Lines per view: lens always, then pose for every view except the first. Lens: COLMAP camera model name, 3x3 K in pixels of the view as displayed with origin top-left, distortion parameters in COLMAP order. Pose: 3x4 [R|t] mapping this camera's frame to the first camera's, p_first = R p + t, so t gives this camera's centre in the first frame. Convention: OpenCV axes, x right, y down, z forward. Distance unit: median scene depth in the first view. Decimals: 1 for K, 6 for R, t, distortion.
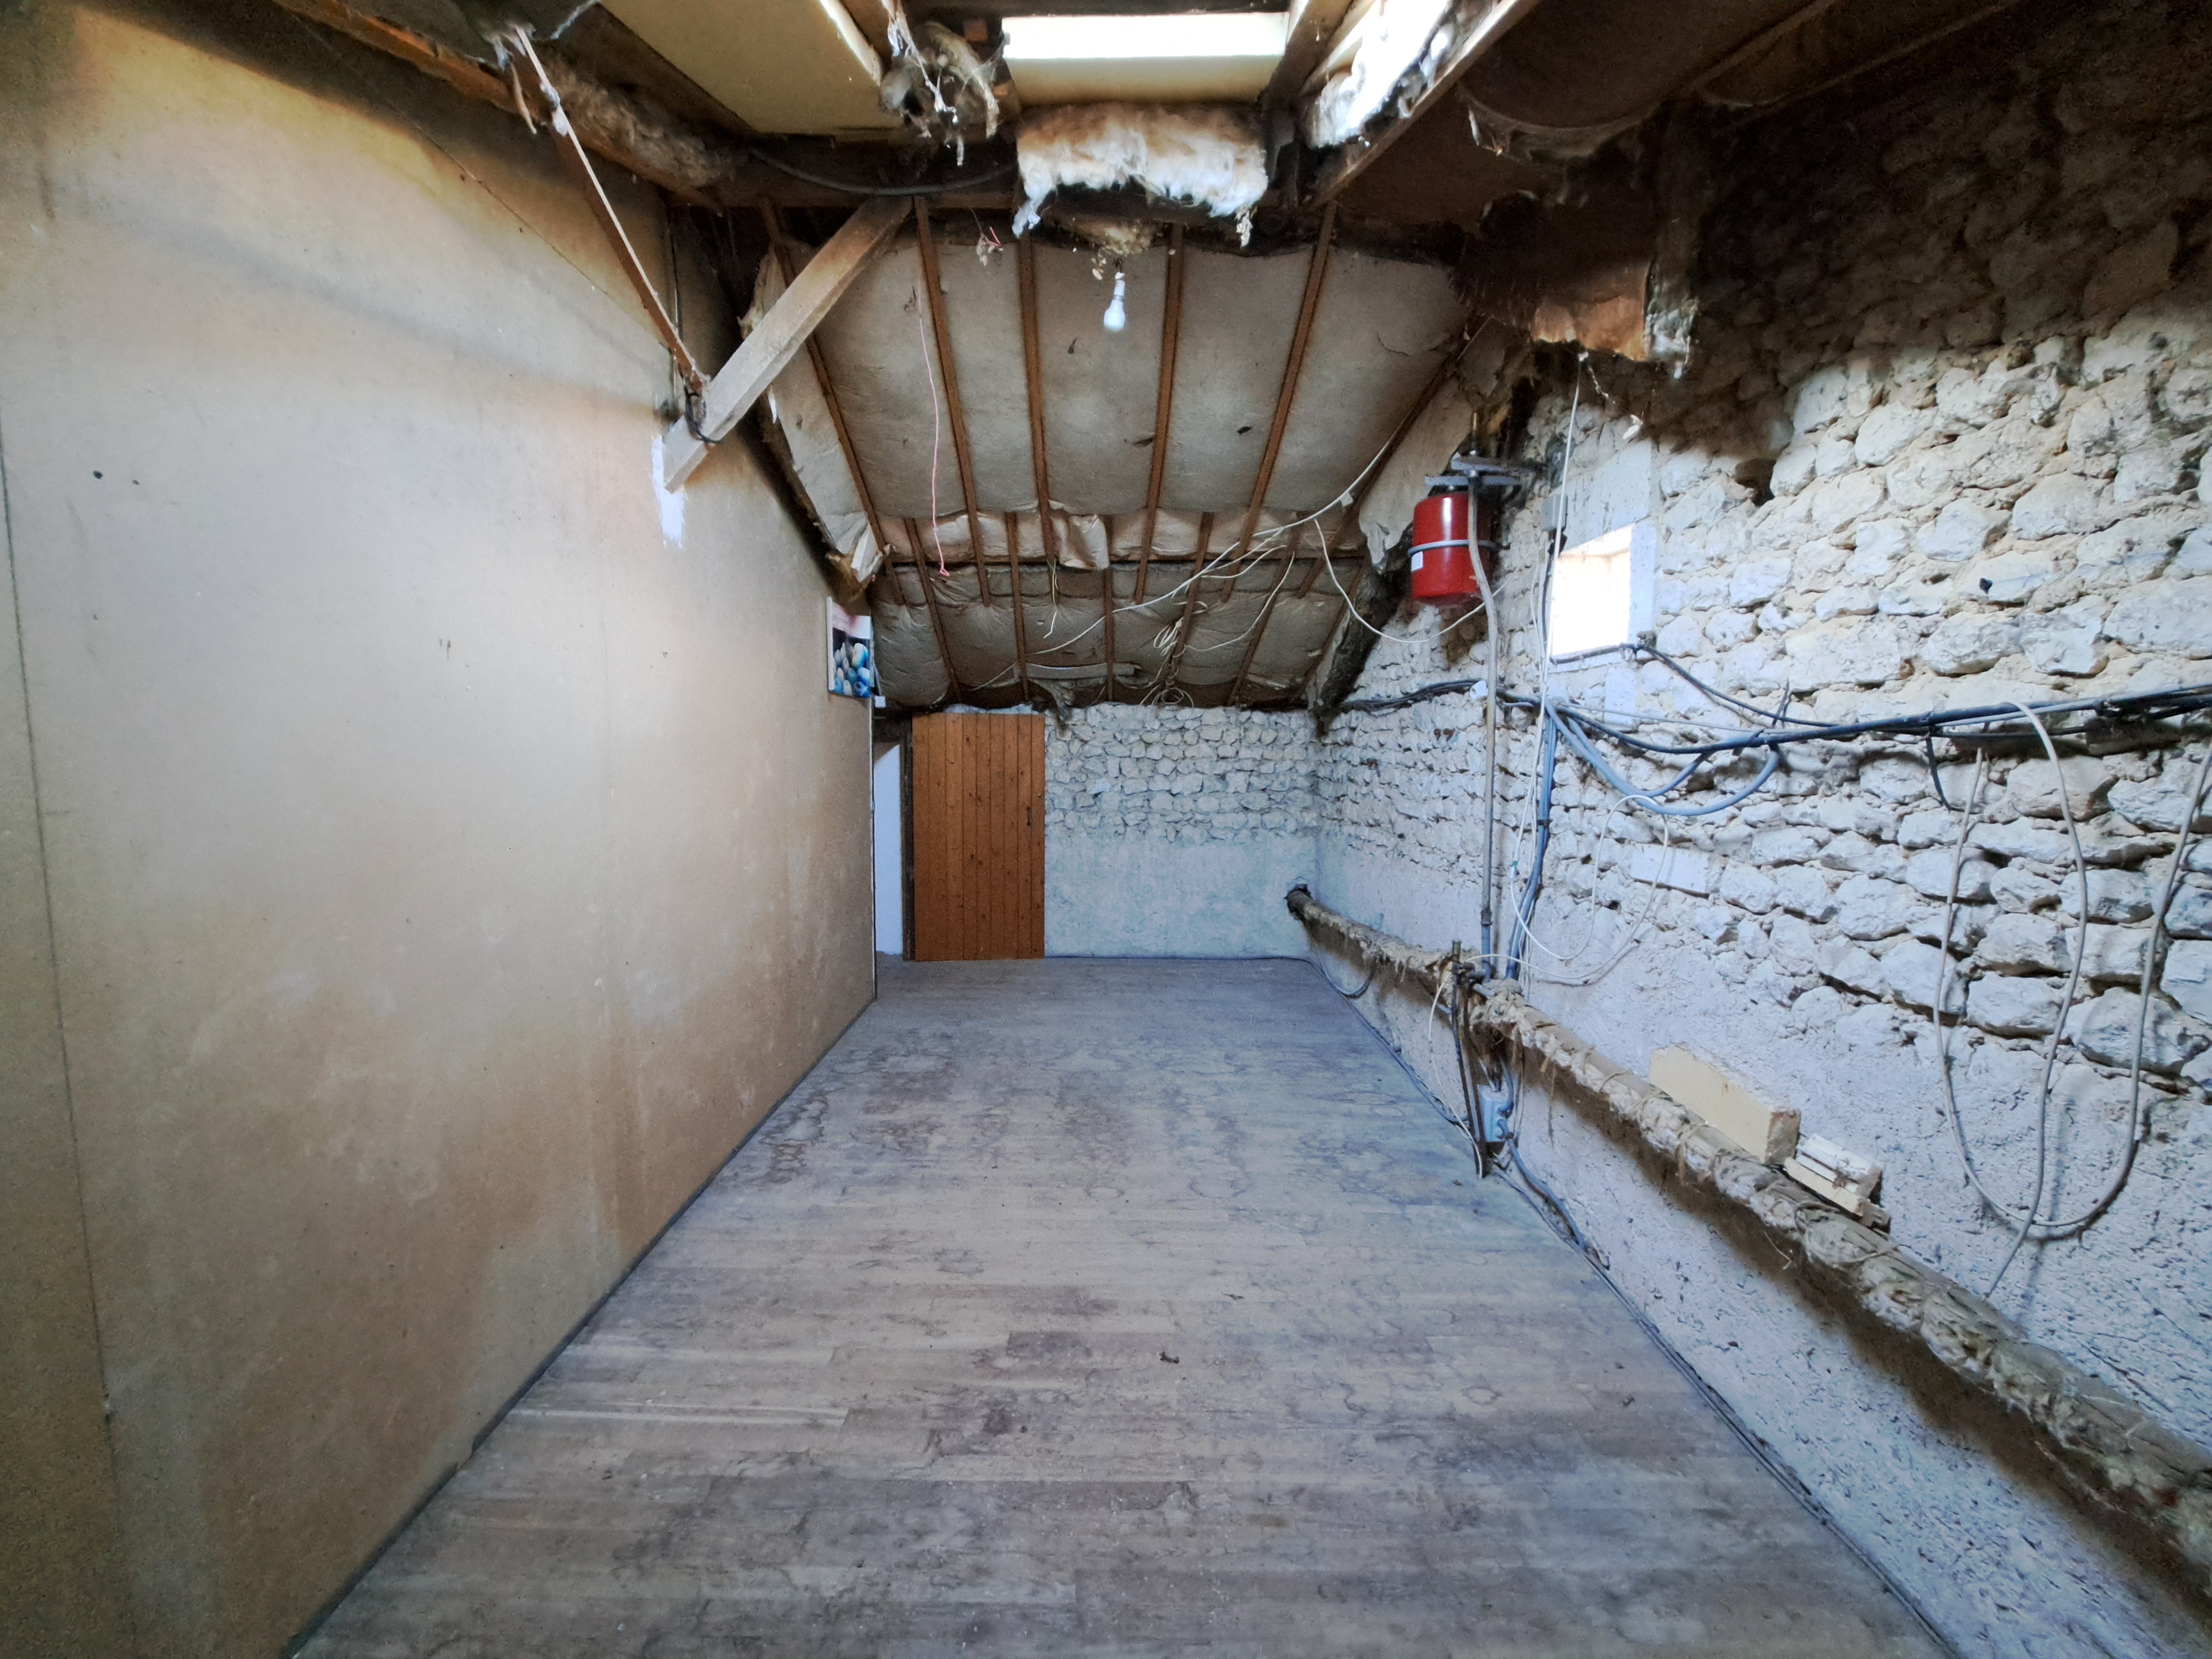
lens RADIAL K [[864.7, 0, 1102.7], [0, 864.7, 818.9], [0, 0, 1]] dist [-0.013994, -0.000603]
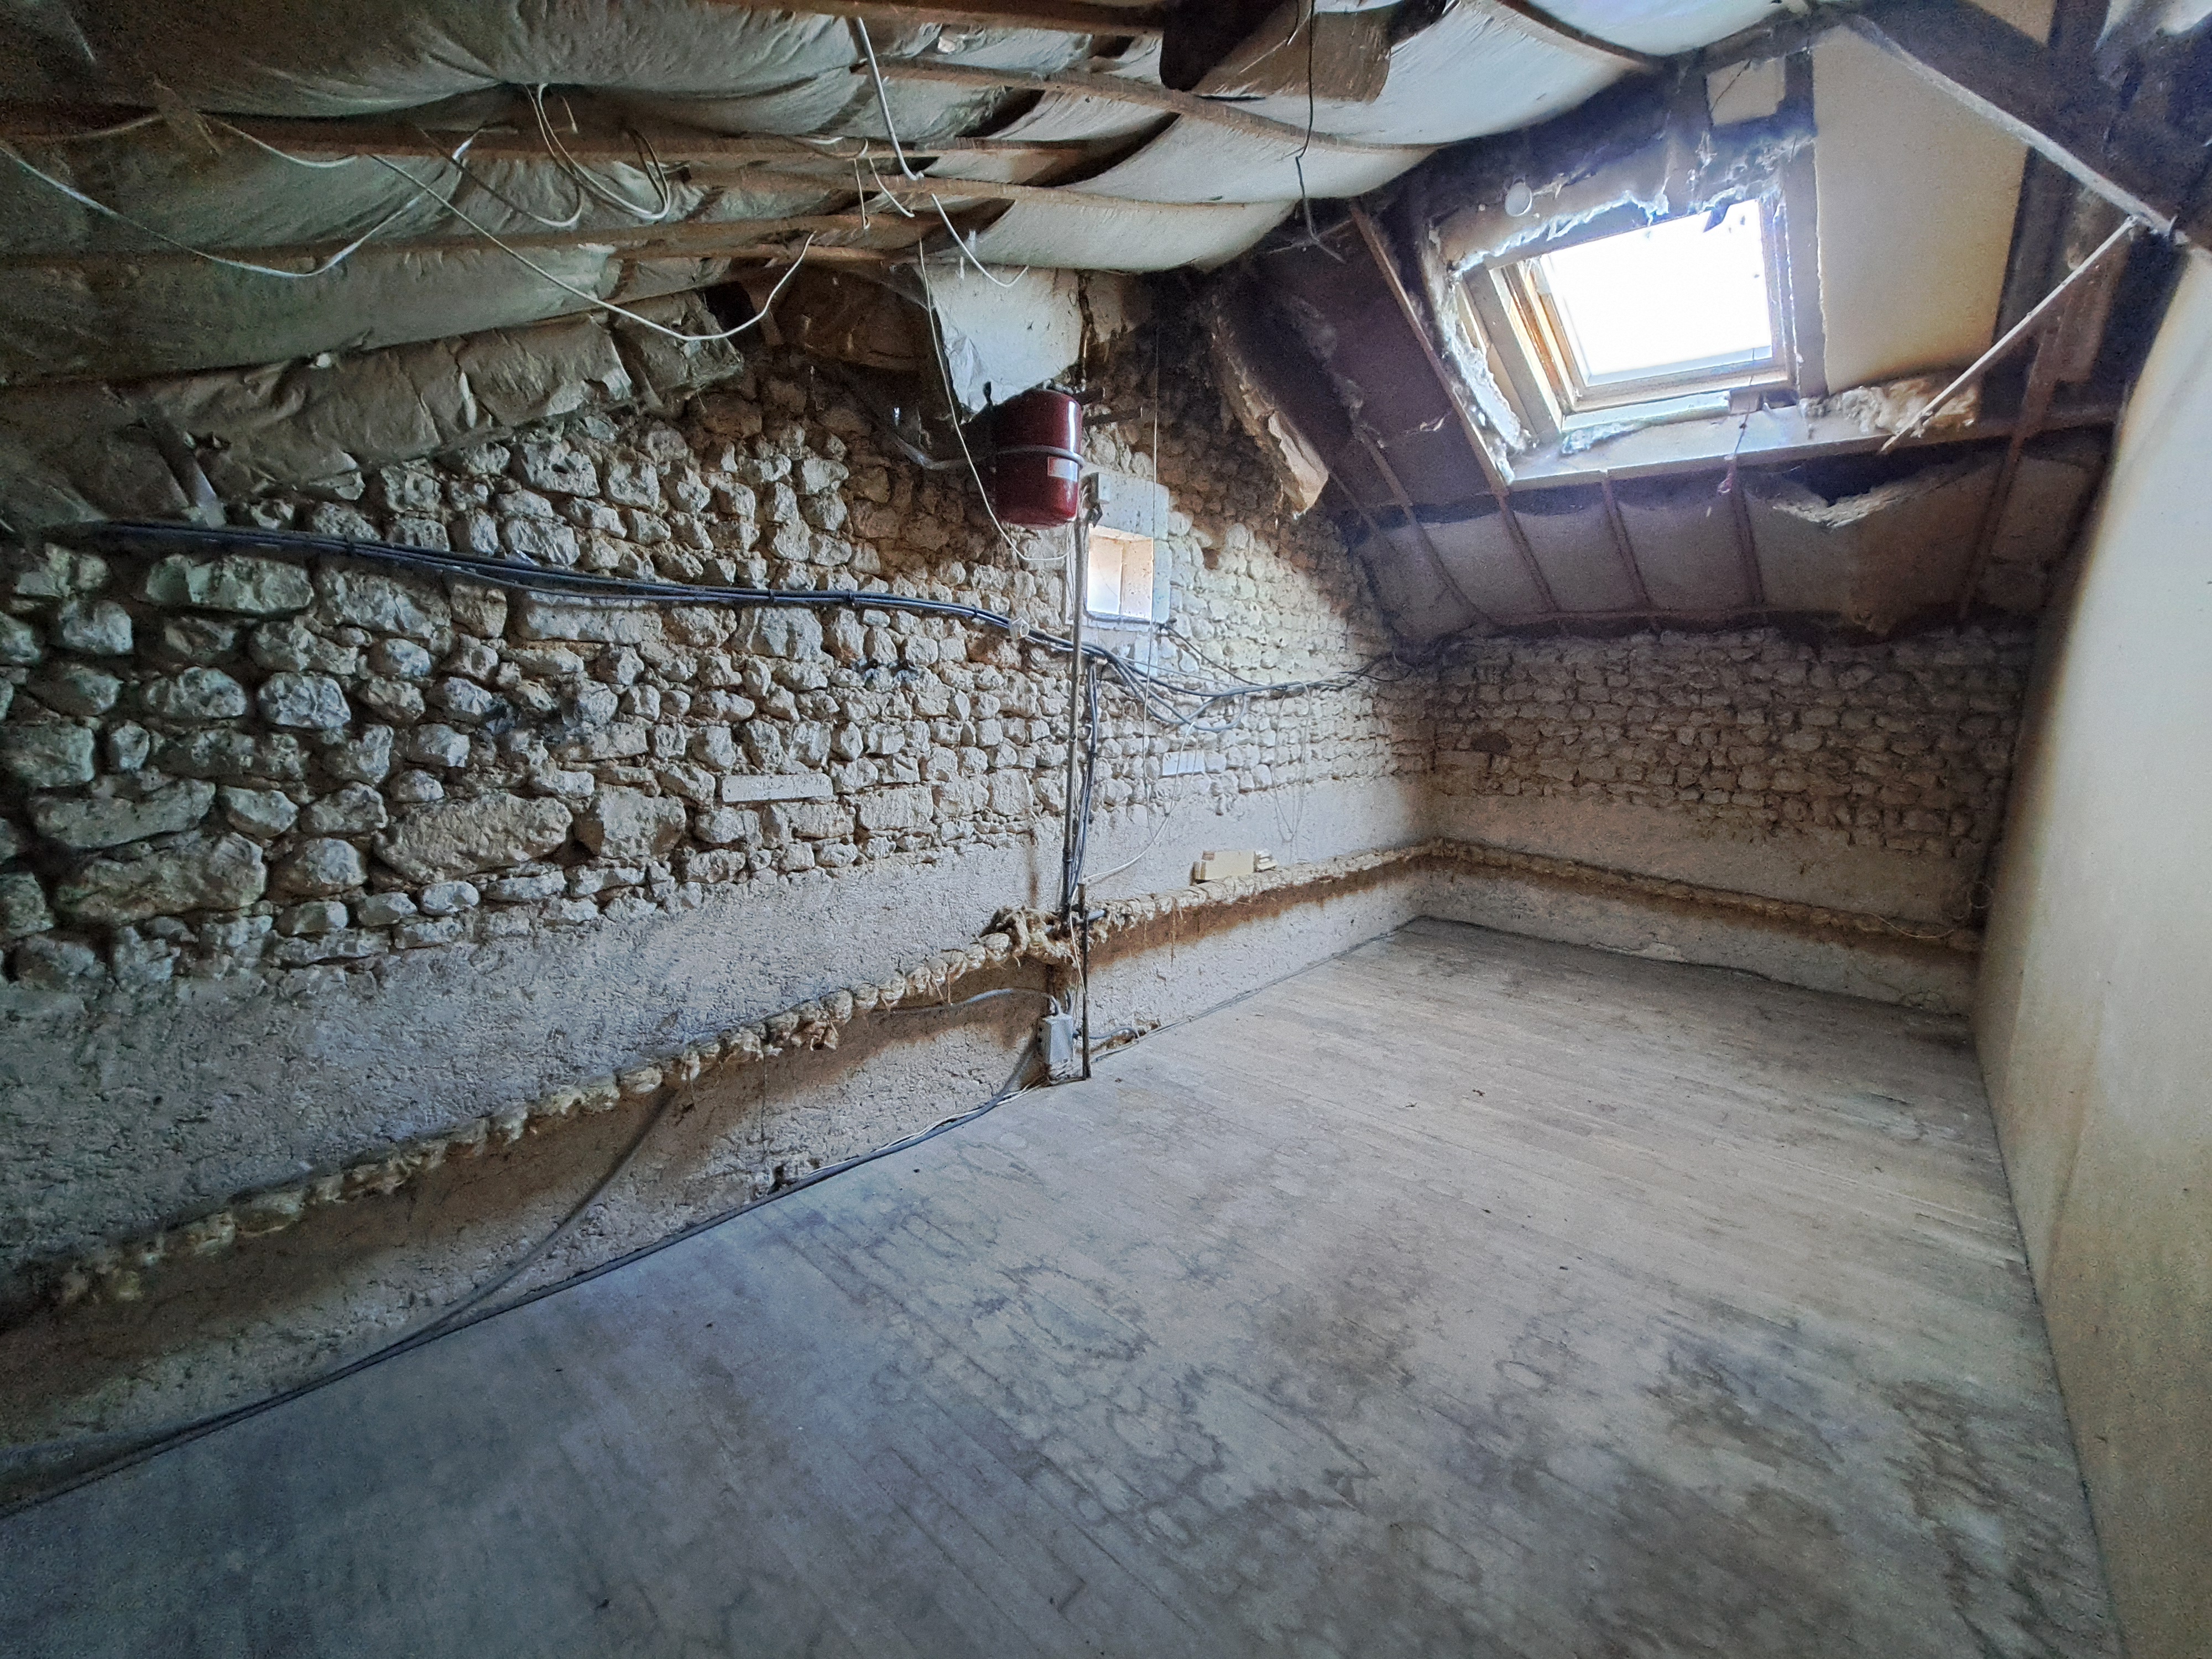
lens RADIAL K [[864.7, 0, 1102.7], [0, 864.7, 818.9], [0, 0, 1]] dist [-0.013994, -0.000603]
pose [[-0.736661, -0.118643, 0.665774, -0.259792], [0.033327, 0.976925, 0.210966, -0.137725], [-0.675441, 0.177599, -0.715708, 1.604842]]
